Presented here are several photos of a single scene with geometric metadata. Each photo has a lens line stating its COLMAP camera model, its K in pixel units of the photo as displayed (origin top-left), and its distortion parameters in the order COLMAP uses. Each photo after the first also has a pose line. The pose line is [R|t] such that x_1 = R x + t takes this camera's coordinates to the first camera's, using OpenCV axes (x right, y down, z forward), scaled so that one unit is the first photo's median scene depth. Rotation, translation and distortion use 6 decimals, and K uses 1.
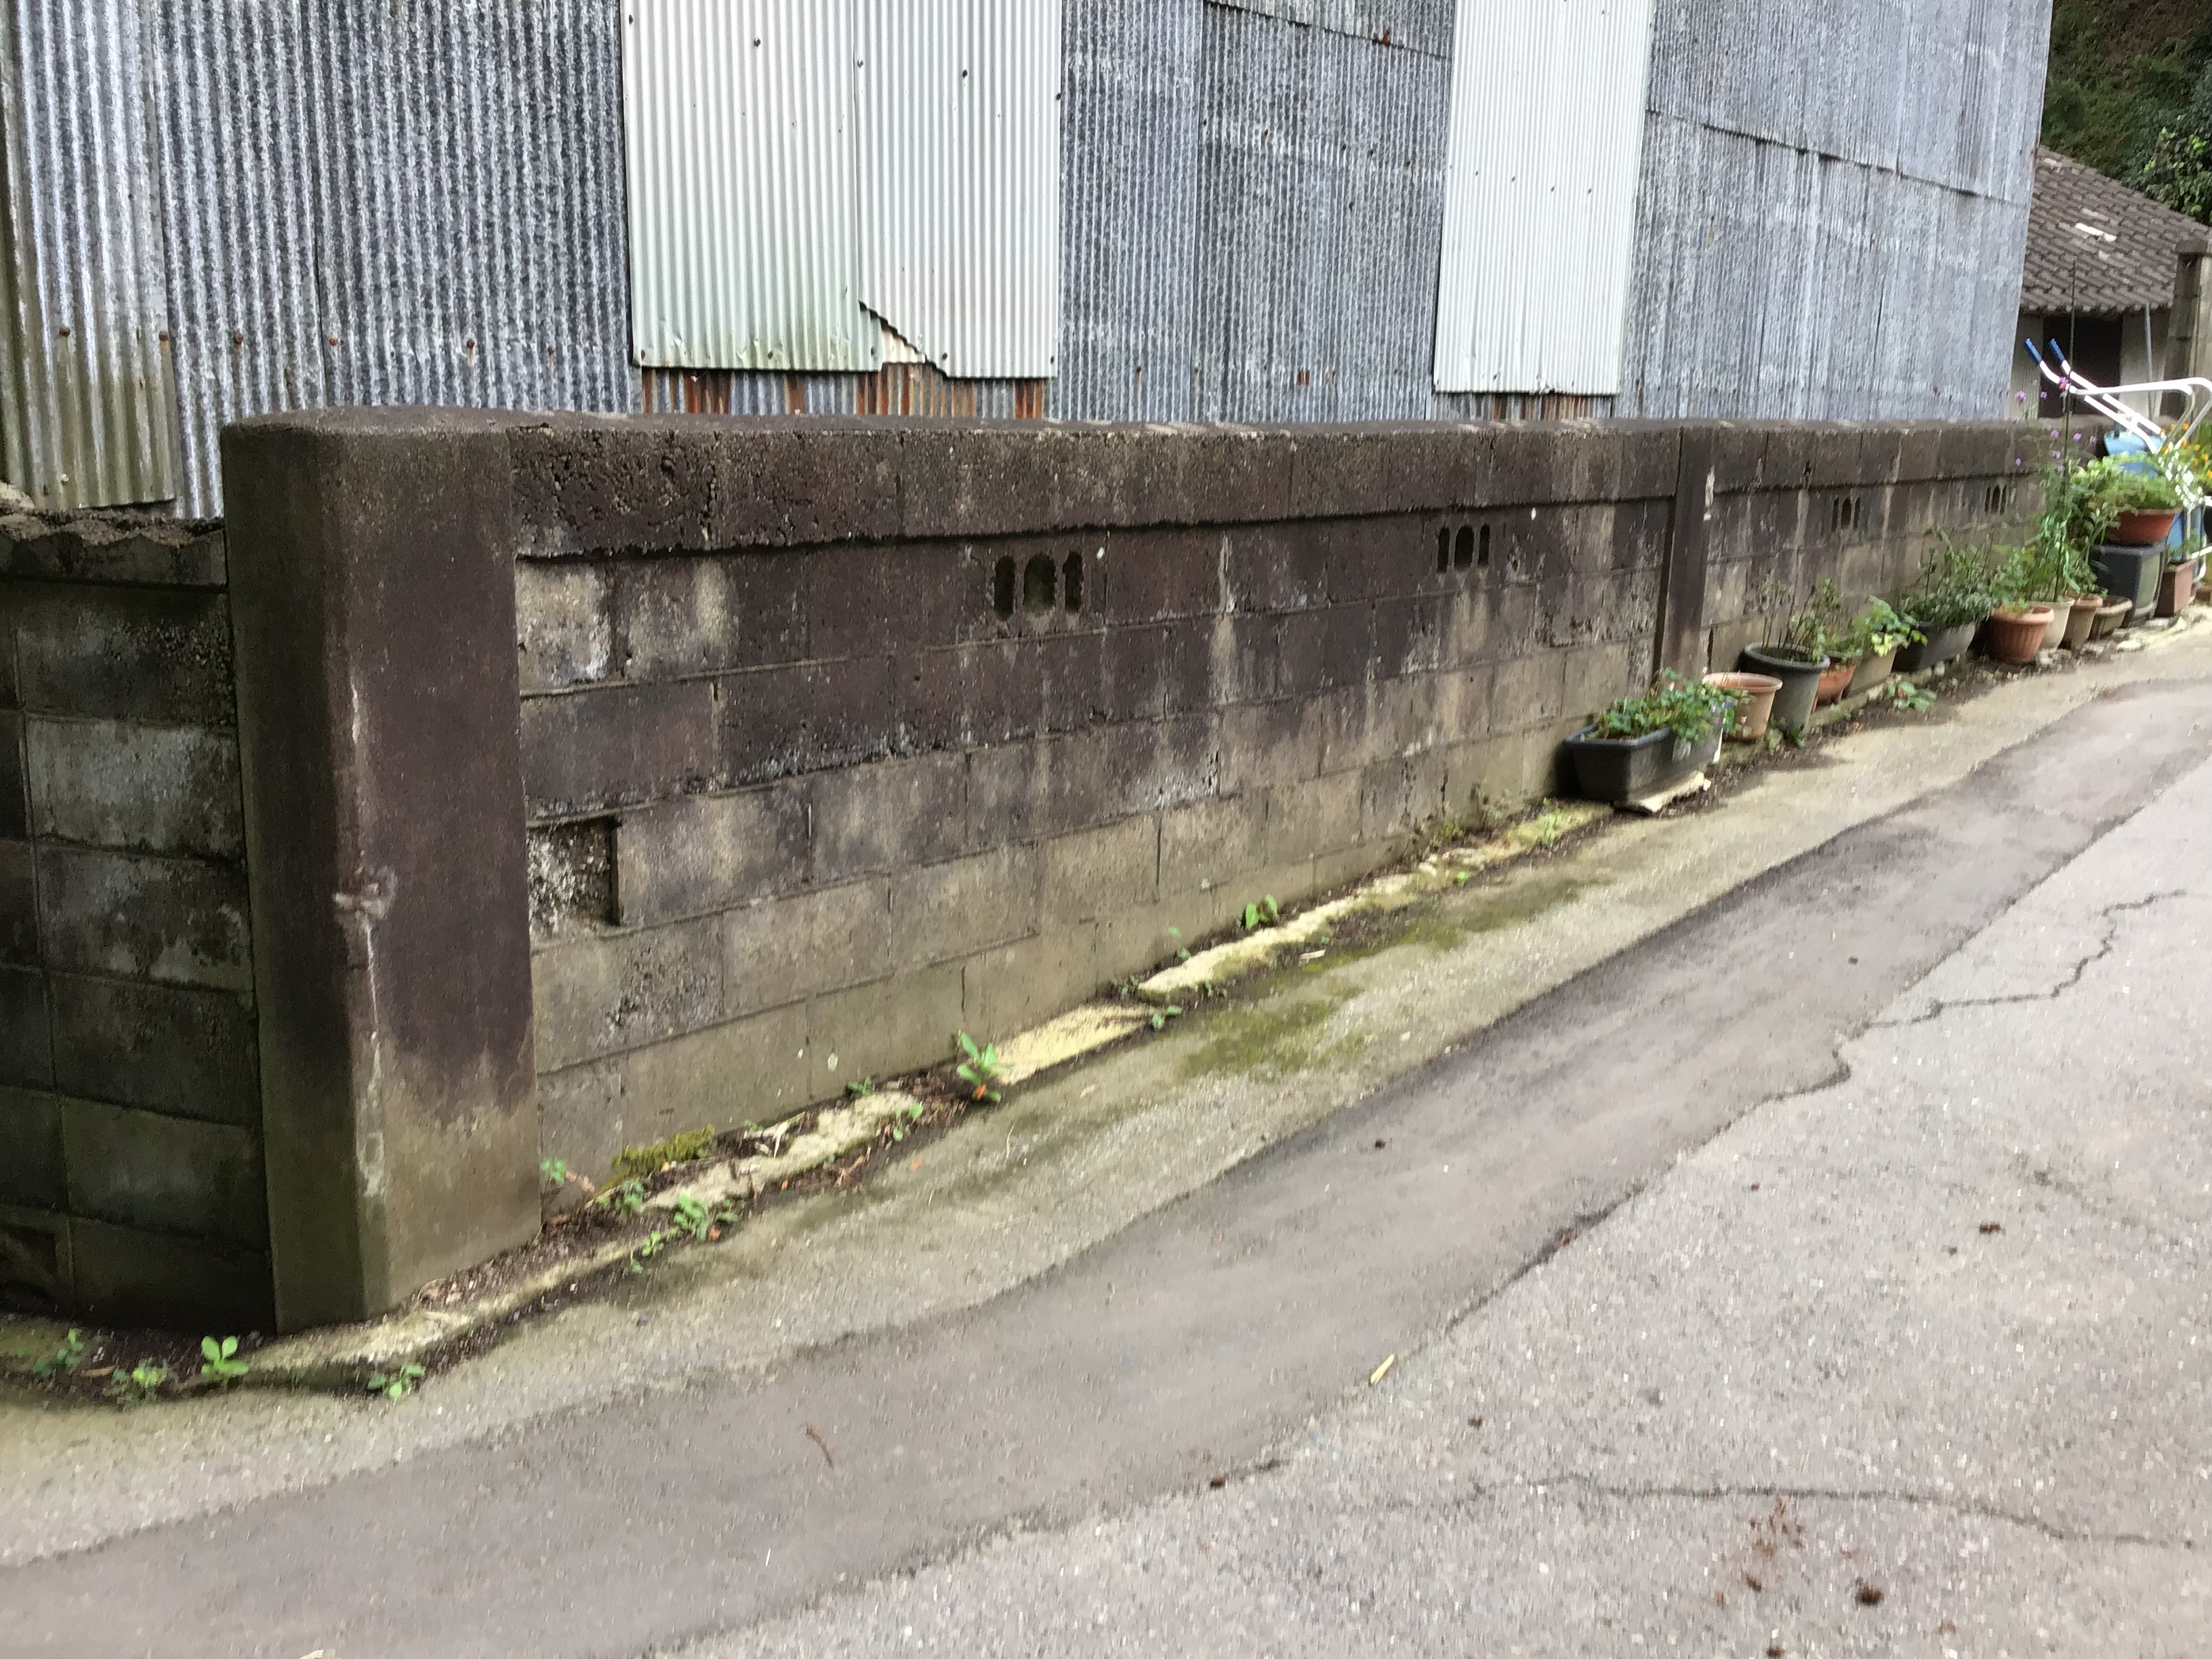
lens RADIAL K [[2012.2, 0, 1111.2], [0, 2012.2, 797.4], [0, 0, 1]] dist [0.118908, -0.257449]
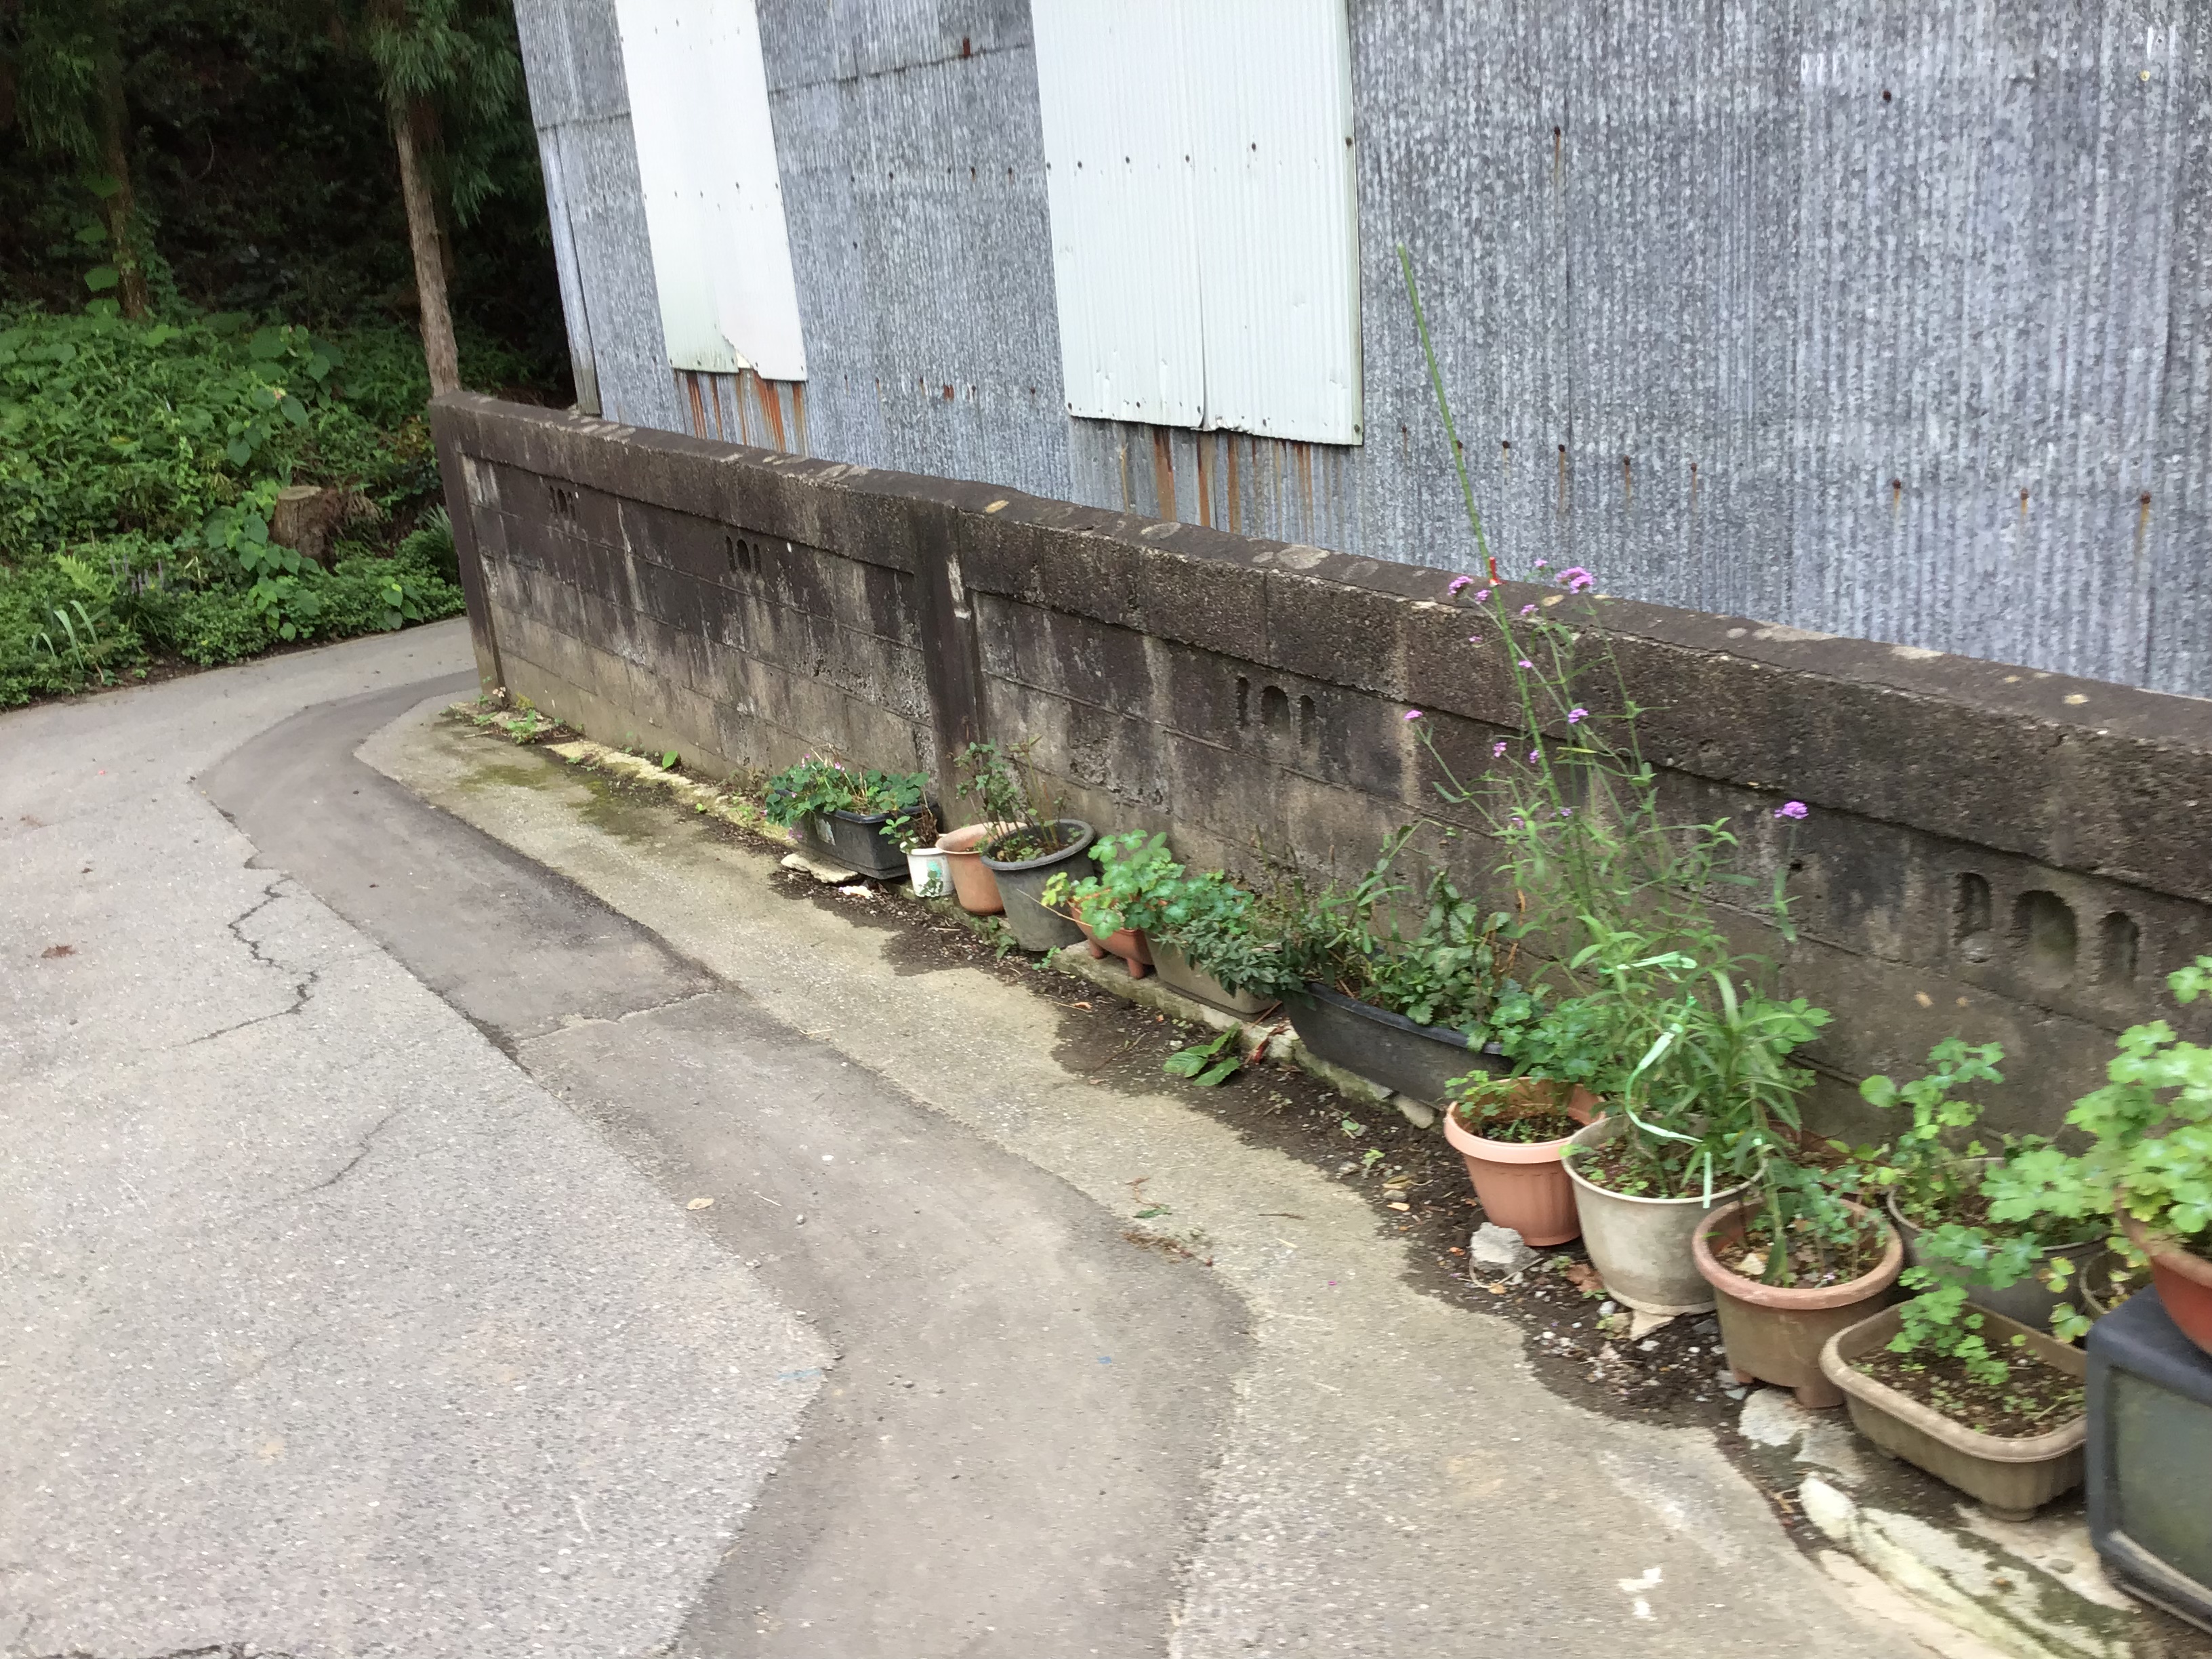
lens RADIAL K [[2012.2, 0, 1111.2], [0, 2012.2, 797.4], [0, 0, 1]] dist [0.118908, -0.257449]
pose [[-0.288405, 0.293309, -0.911478, 1.237327], [-0.112730, 0.934905, 0.336517, -0.417594], [0.950849, 0.199804, -0.236566, 1.526159]]
